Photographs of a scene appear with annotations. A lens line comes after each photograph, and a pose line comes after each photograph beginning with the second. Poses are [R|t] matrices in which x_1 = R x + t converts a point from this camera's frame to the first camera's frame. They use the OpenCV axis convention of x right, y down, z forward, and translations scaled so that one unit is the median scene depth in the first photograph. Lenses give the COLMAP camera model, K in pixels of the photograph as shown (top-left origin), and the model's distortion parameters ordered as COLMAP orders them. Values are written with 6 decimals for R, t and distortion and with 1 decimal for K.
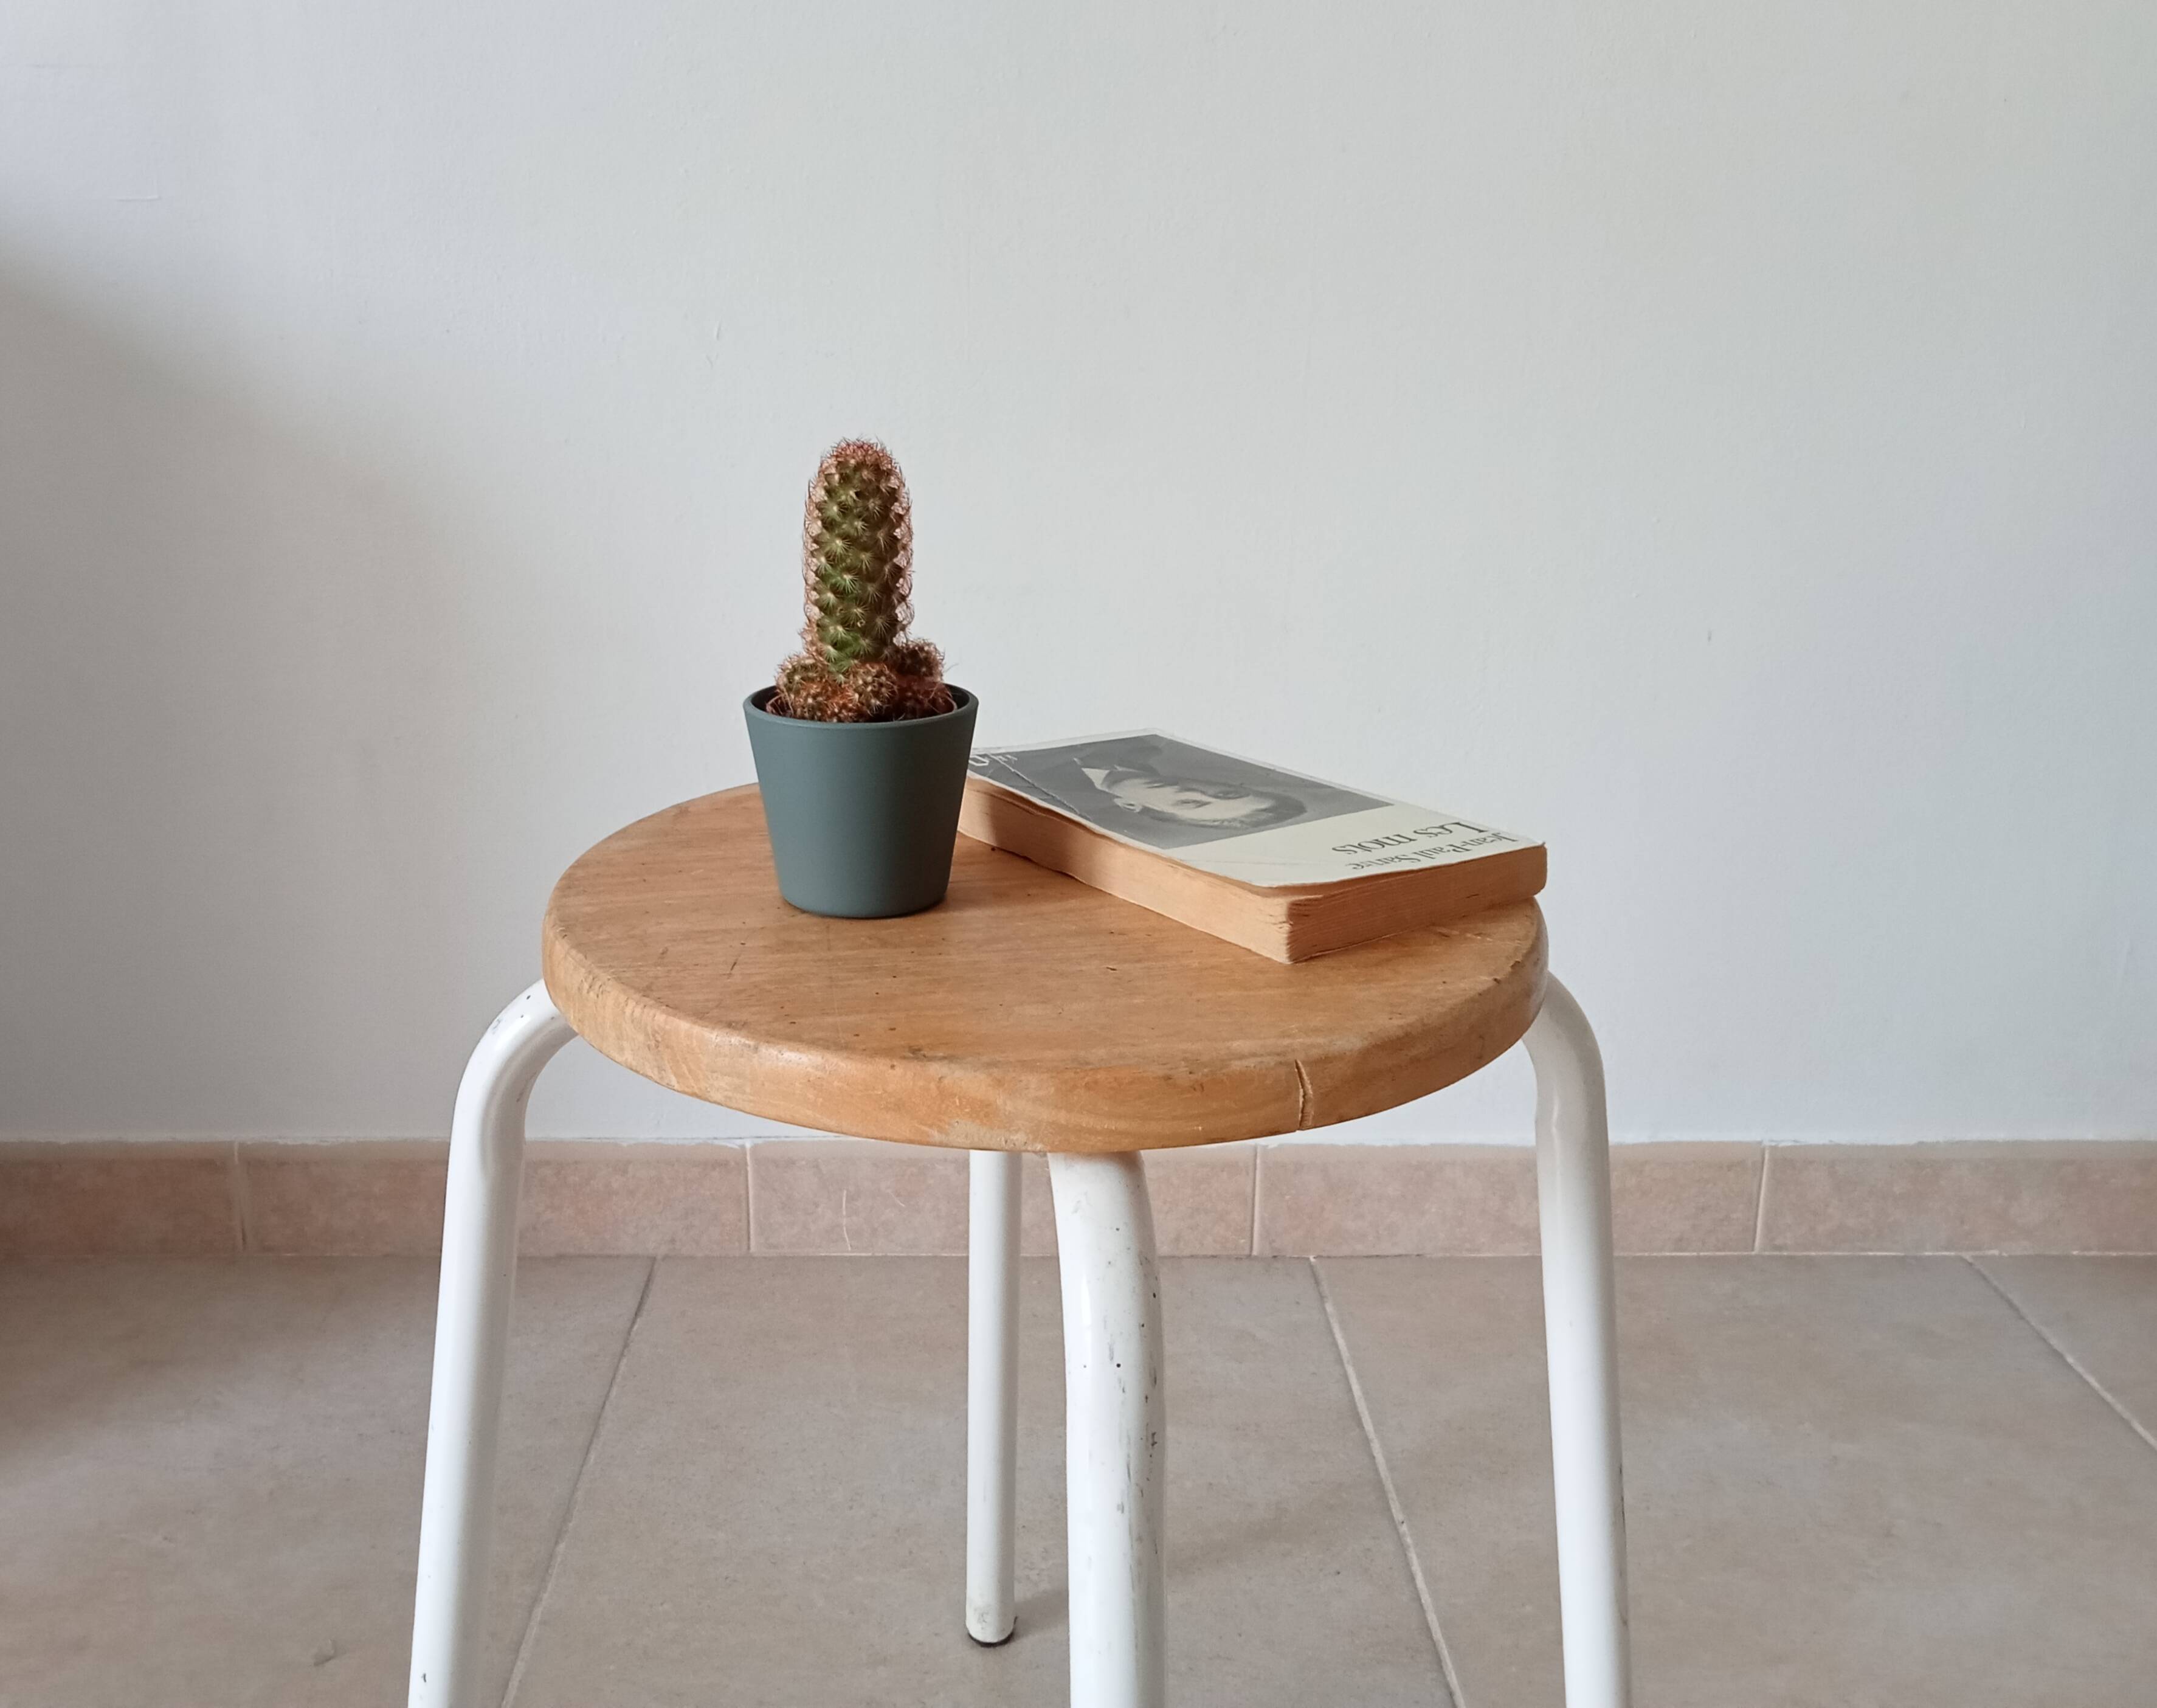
lens RADIAL K [[1868.8, 0, 1002.8], [0, 1868.8, 768.7], [0, 0, 1]] dist [0.013297, -0.006078]
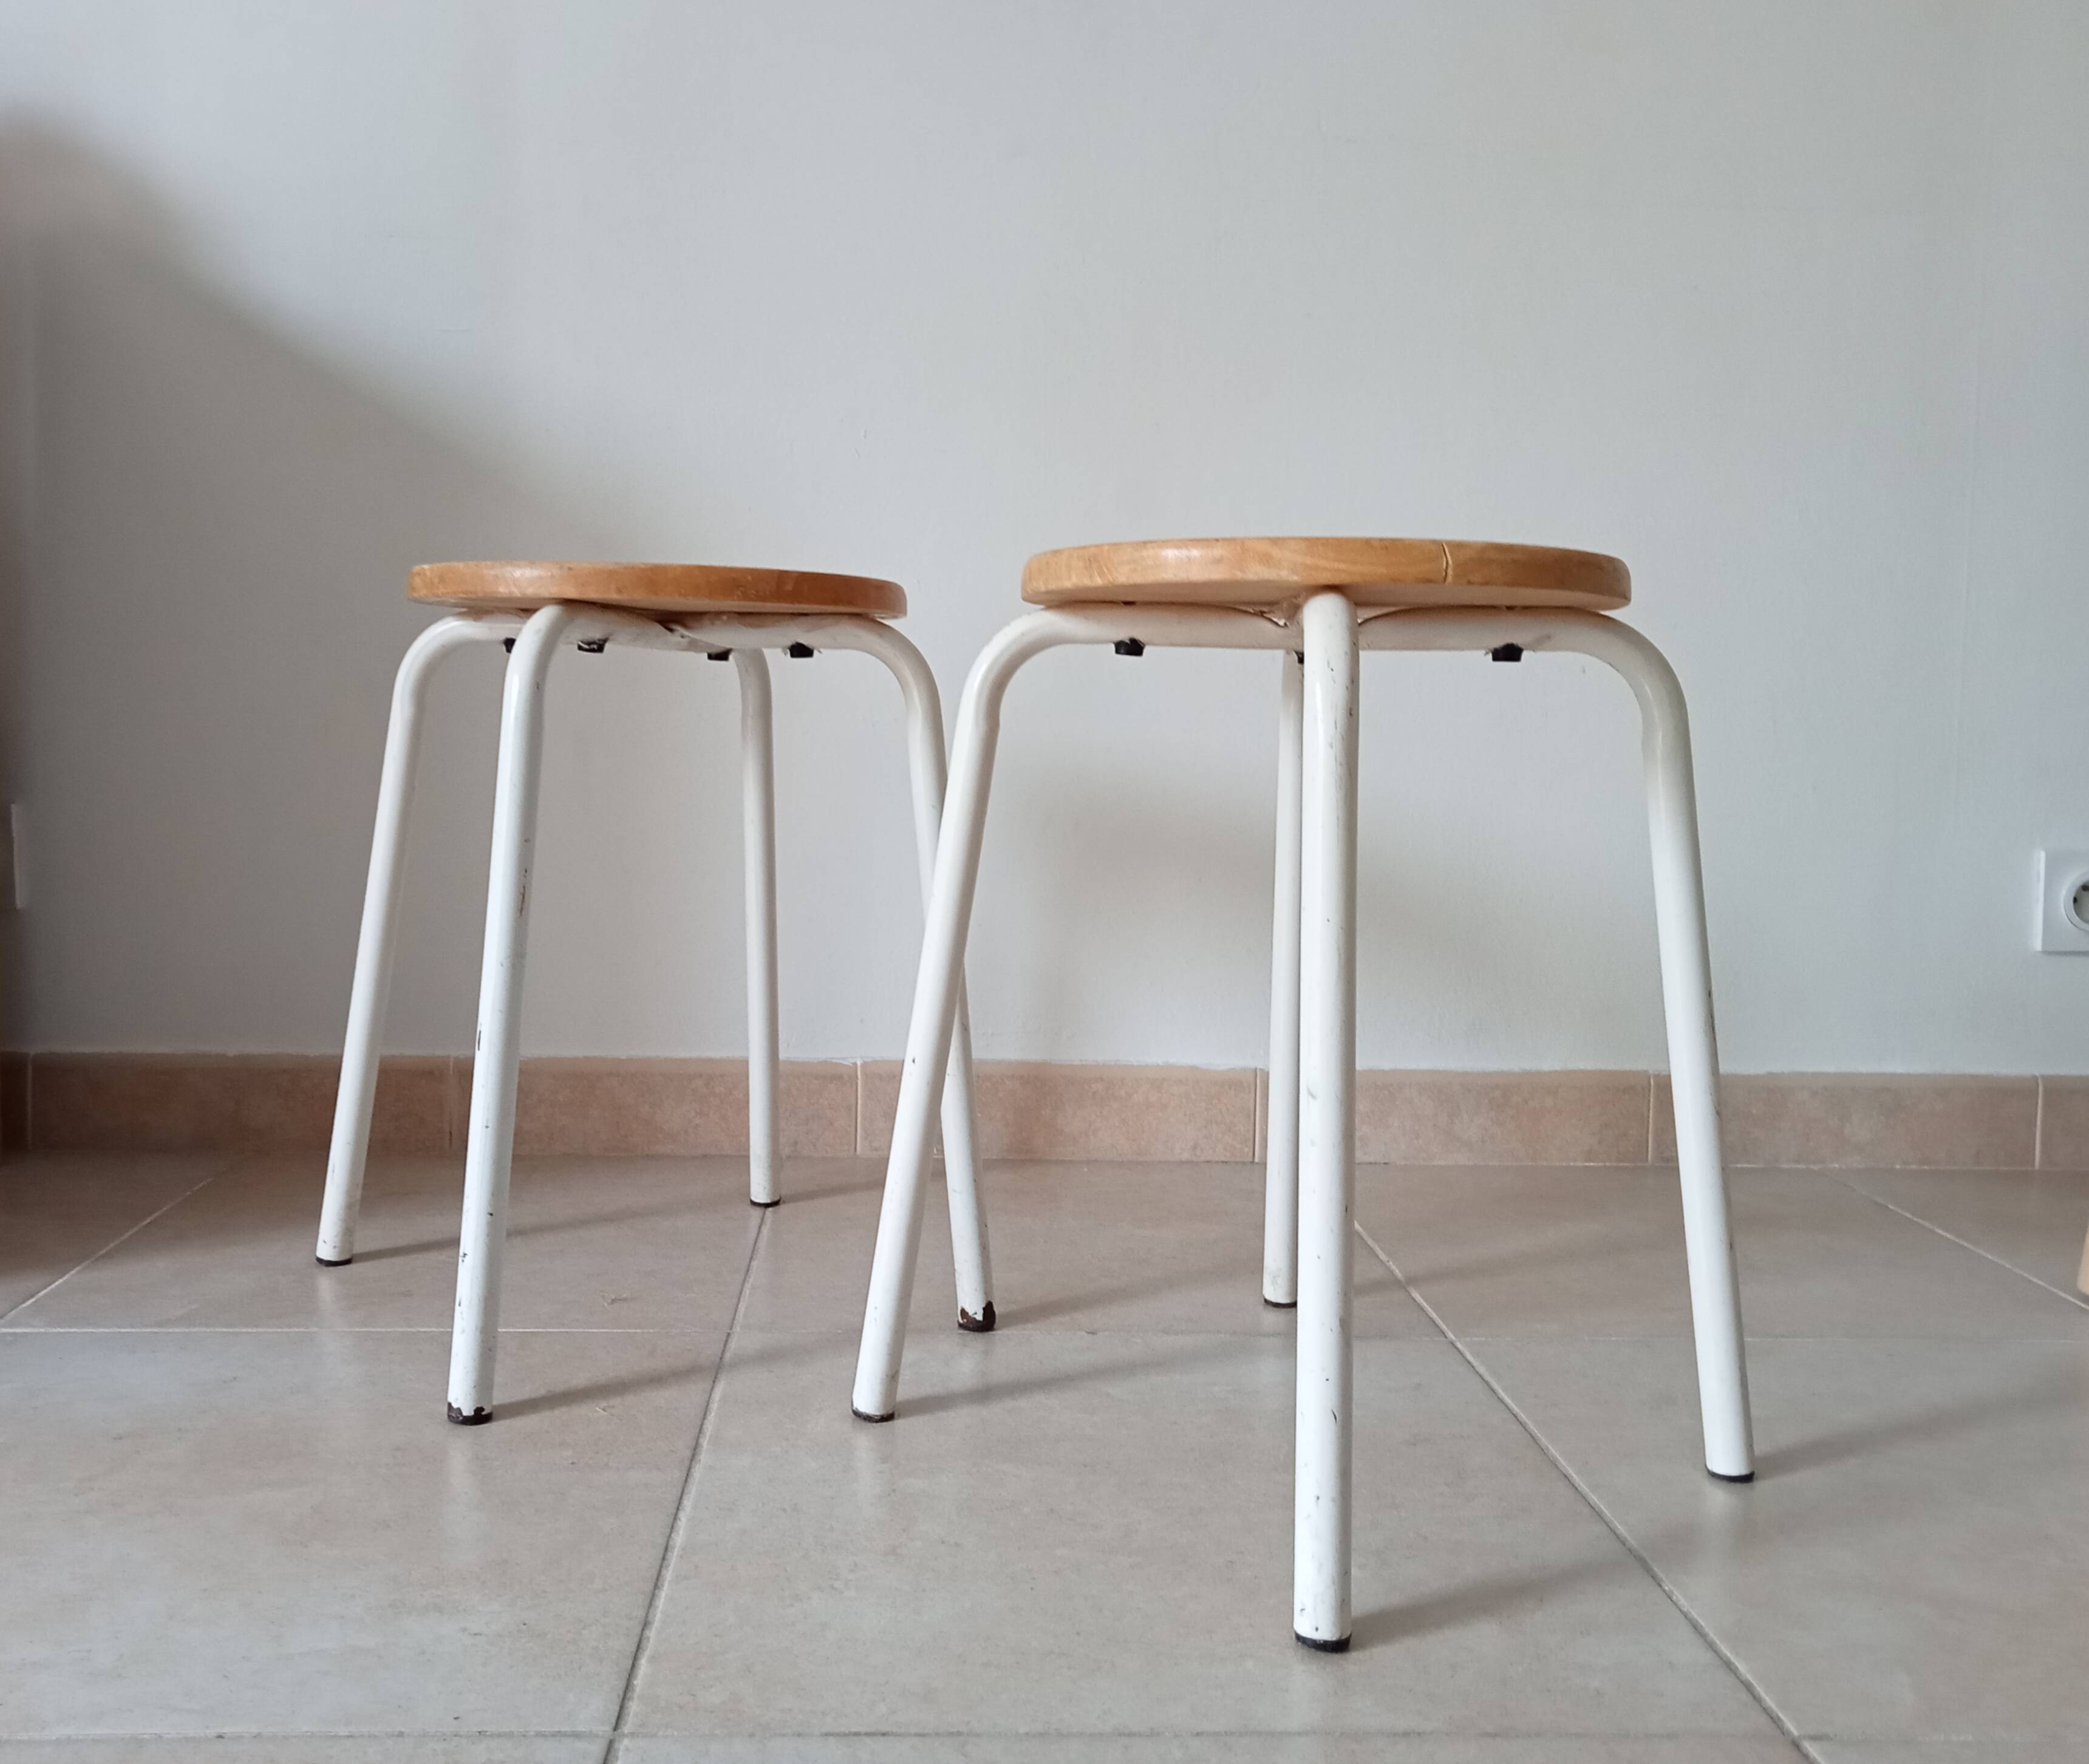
lens RADIAL K [[1846.6, 0, 982.0], [0, 1846.6, 844.3], [0, 0, 1]] dist [0.041243, -0.039547]
pose [[0.999286, 0.013611, 0.035234, -0.098581], [-0.006932, 0.983058, -0.183166, 0.283682], [-0.037130, 0.182791, 0.982450, -0.262759]]
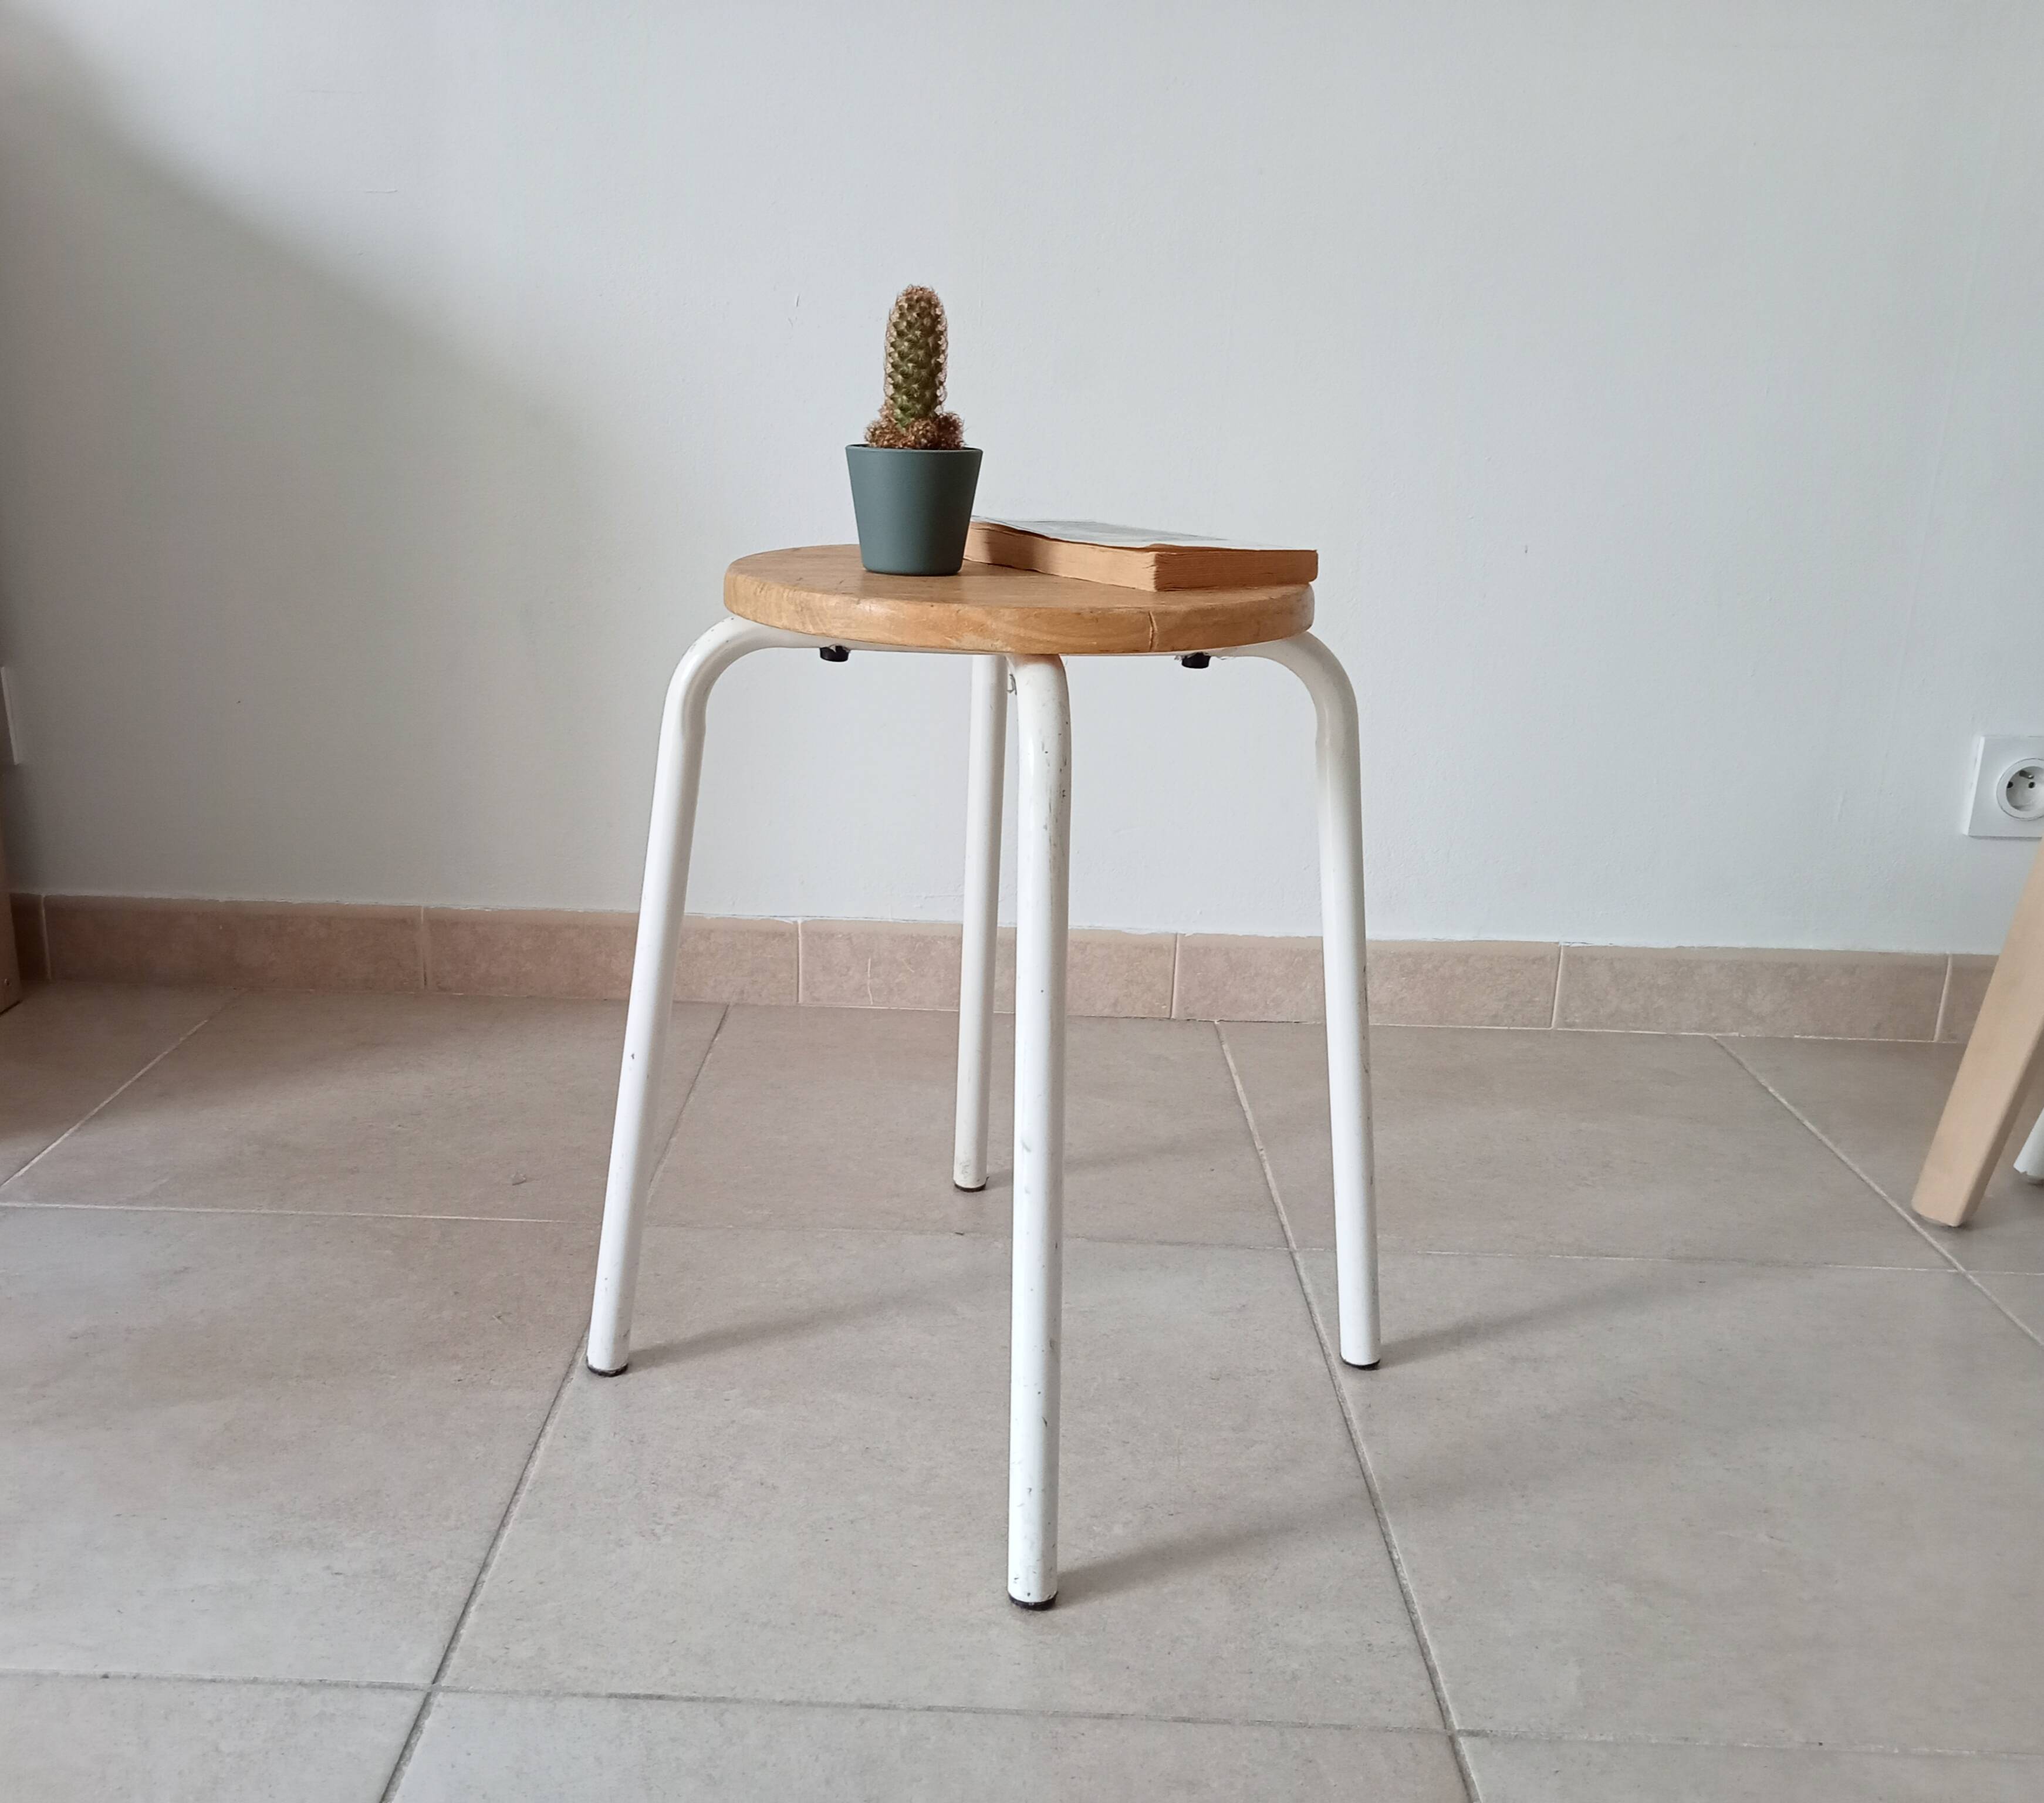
lens RADIAL K [[1785.1, 0, 950.4], [0, 1785.1, 905.1], [0, 0, 1]] dist [0.055431, -0.075186]
pose [[0.999236, 0.030047, -0.025009, 0.004599], [-0.029177, 0.998980, 0.034469, 0.141653], [0.026019, -0.033713, 0.999093, -0.284495]]
